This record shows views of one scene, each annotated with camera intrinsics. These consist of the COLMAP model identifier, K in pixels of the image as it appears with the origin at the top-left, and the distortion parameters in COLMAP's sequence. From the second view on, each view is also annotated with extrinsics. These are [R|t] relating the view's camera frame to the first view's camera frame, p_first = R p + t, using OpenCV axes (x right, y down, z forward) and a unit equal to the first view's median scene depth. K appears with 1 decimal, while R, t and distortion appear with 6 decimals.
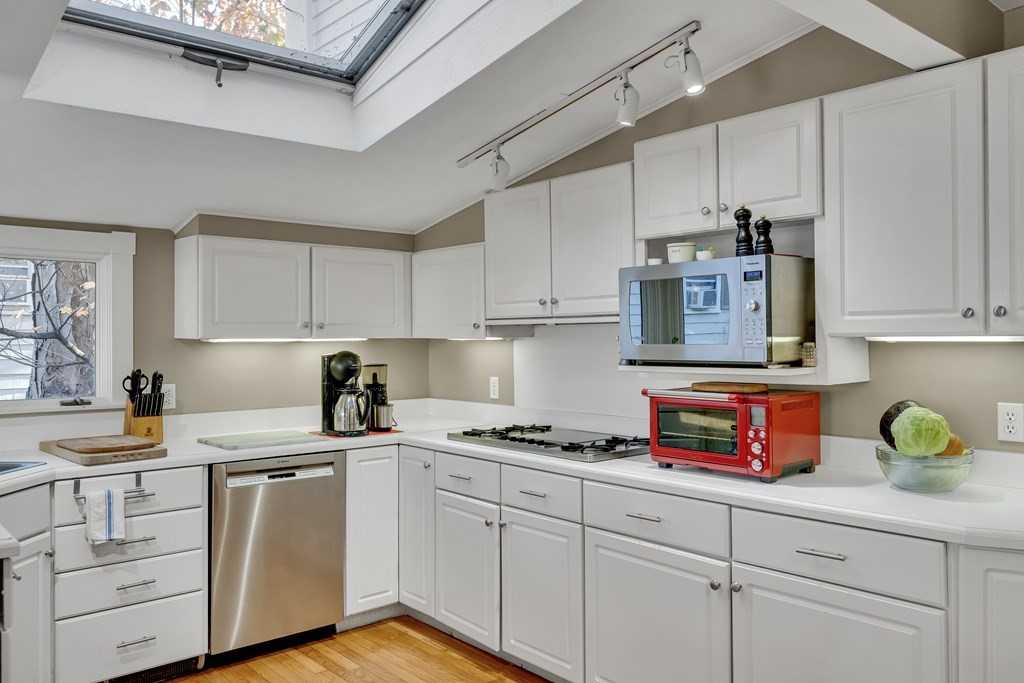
lens RADIAL K [[806.1, 0, 511.5], [0, 806.1, 336.9], [0, 0, 1]] dist [0.015144, -0.000982]
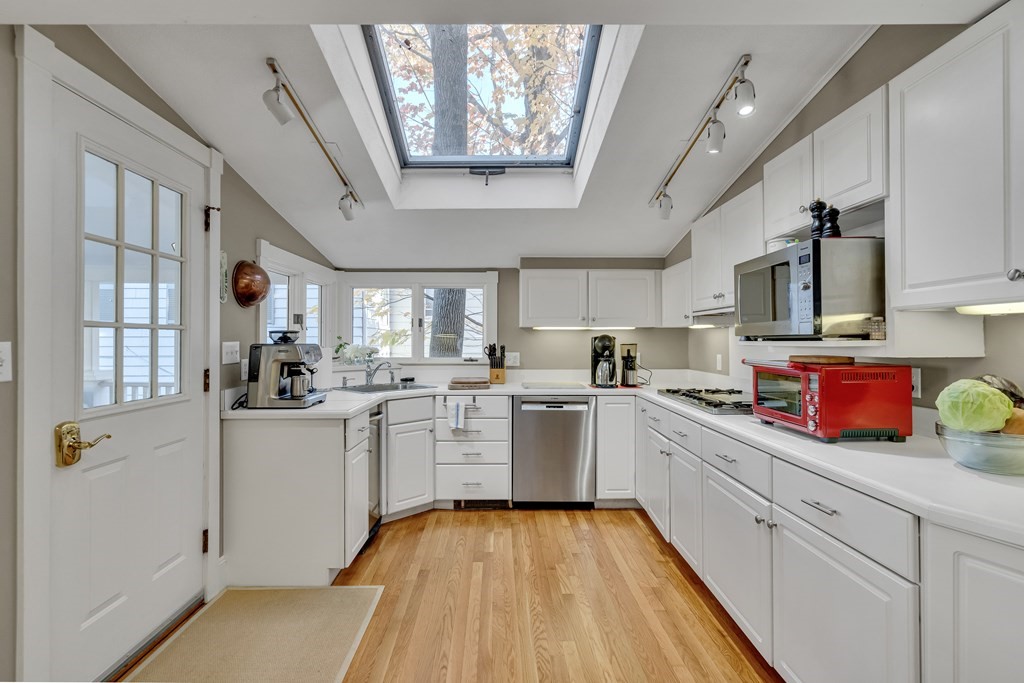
lens RADIAL K [[499.8, 0, 508.3], [0, 499.8, 340.1], [0, 0, 1]] dist [0.000492, 0.000477]
pose [[0.758396, 0.005237, -0.651773, 0.374954], [-0.002822, 0.999985, 0.004752, 0.030982], [0.651788, -0.001765, 0.758399, 0.160728]]
